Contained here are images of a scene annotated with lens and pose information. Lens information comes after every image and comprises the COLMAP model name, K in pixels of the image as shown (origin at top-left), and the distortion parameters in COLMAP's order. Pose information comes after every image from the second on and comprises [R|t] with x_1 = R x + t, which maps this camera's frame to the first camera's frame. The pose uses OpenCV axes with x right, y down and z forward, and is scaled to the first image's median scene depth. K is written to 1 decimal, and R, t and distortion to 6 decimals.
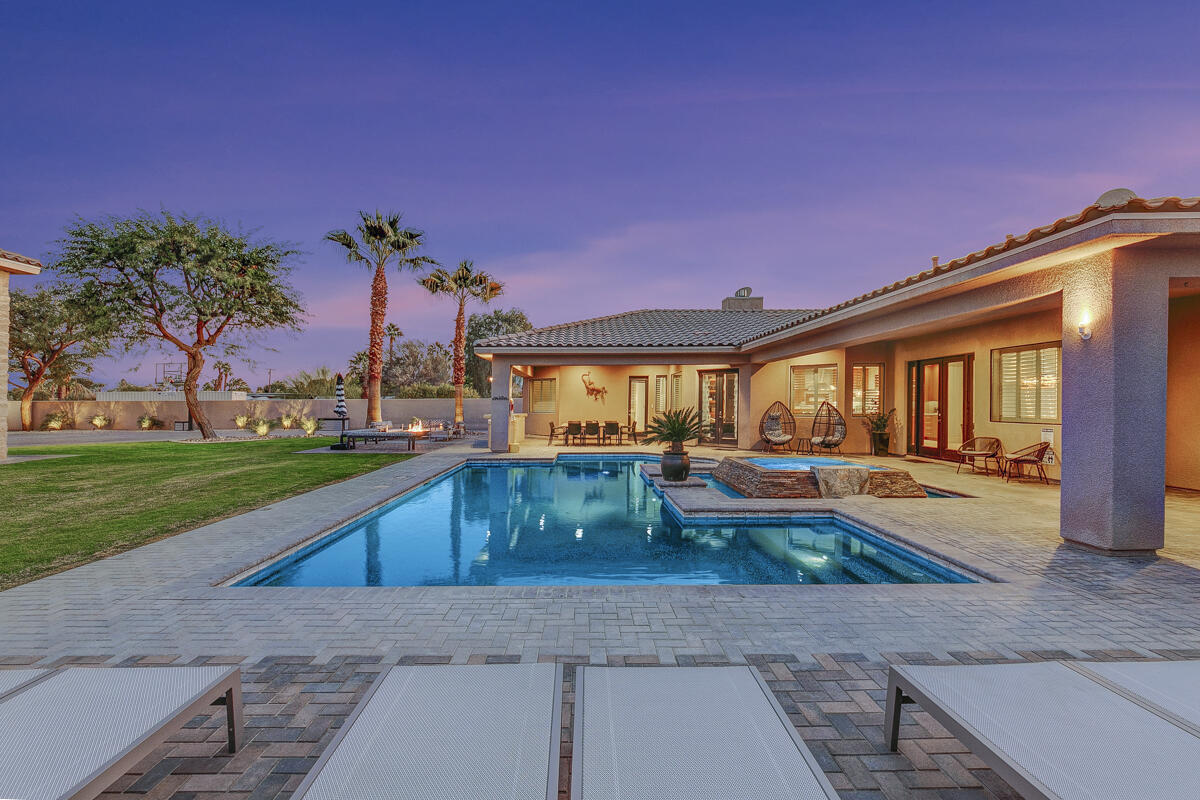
lens RADIAL K [[519.2, 0, 588.0], [0, 519.2, 399.7], [0, 0, 1]] dist [0.000923, 0.000143]
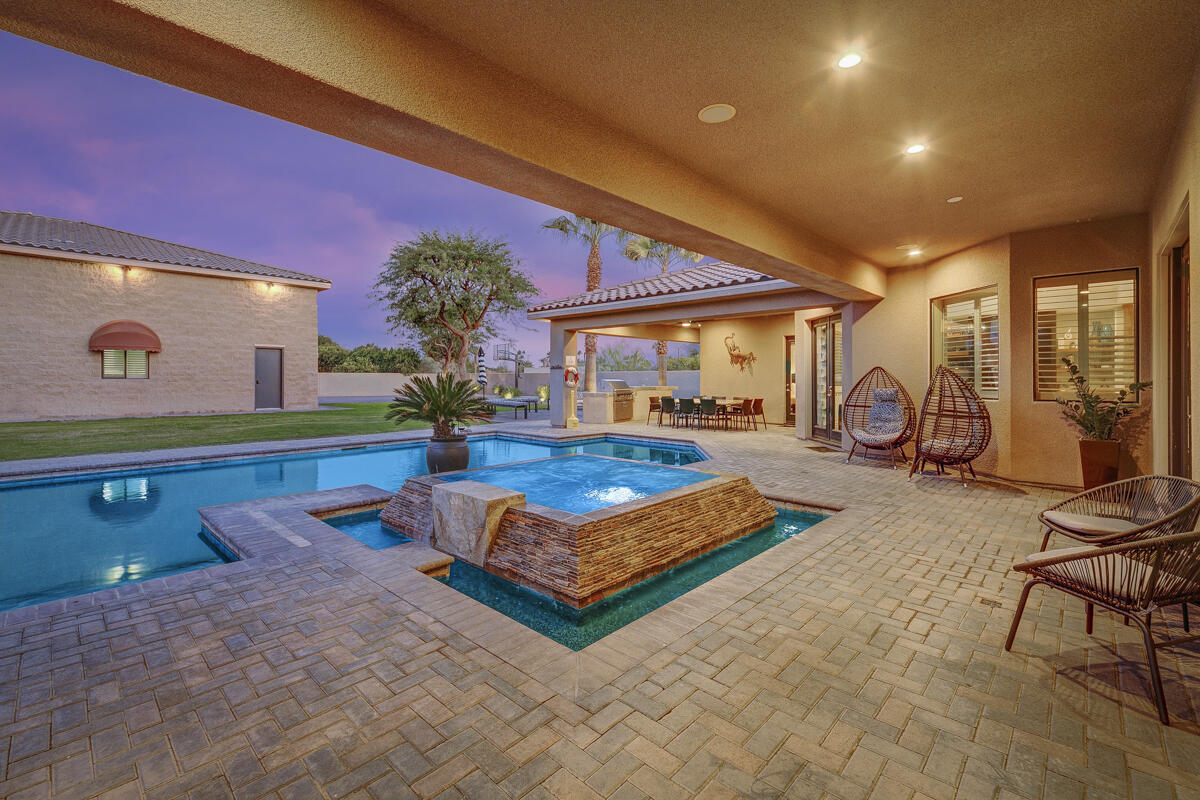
lens RADIAL K [[514.4, 0, 598.7], [0, 514.4, 374.3], [0, 0, 1]] dist [0.000759, -0.000109]
pose [[0.723334, 0.000171, -0.690498, 0.465376], [-0.001133, 0.999999, -0.000939, 0.009362], [0.690497, 0.001461, 0.723334, 0.374604]]
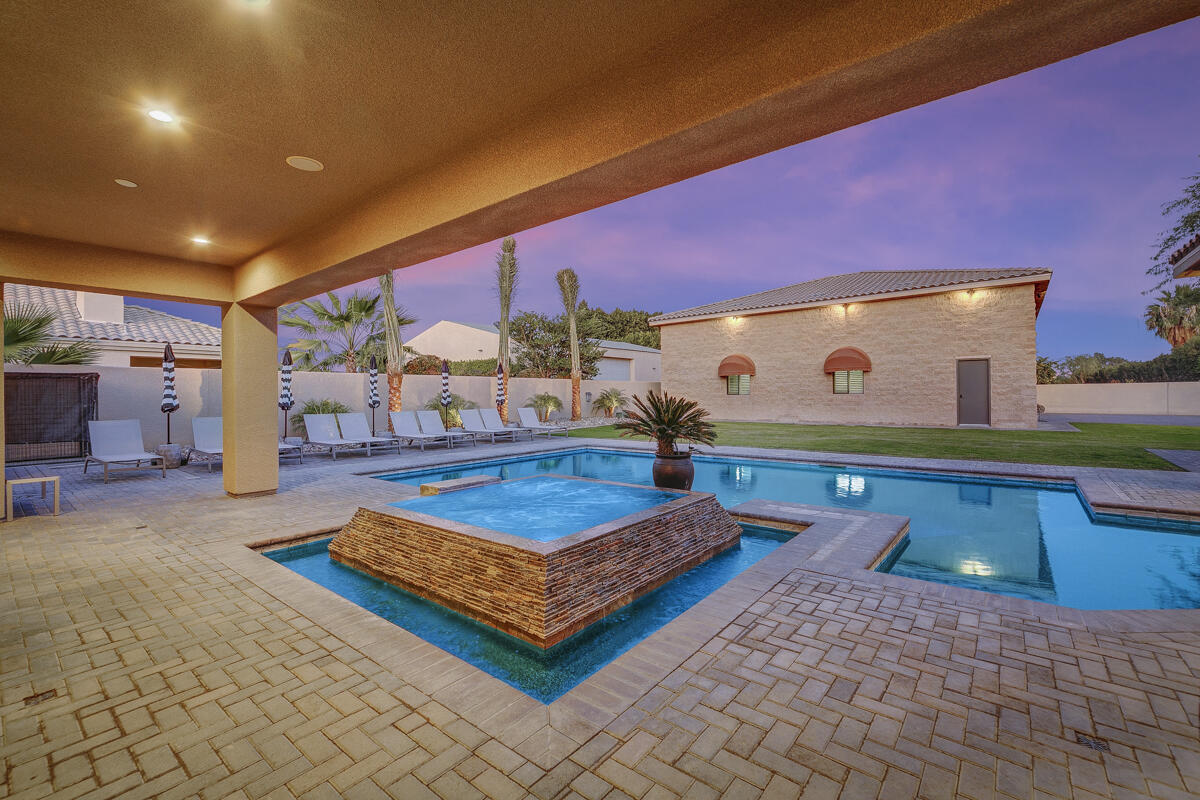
lens RADIAL K [[513.6, 0, 604.9], [0, 513.6, 394.5], [0, 0, 1]] dist [-0.013919, 0.006505]
pose [[-0.630227, 0.010550, -0.776340, 0.449322], [0.017878, 0.999840, -0.000926, 0.010544], [0.776205, -0.014463, -0.630314, 0.844708]]
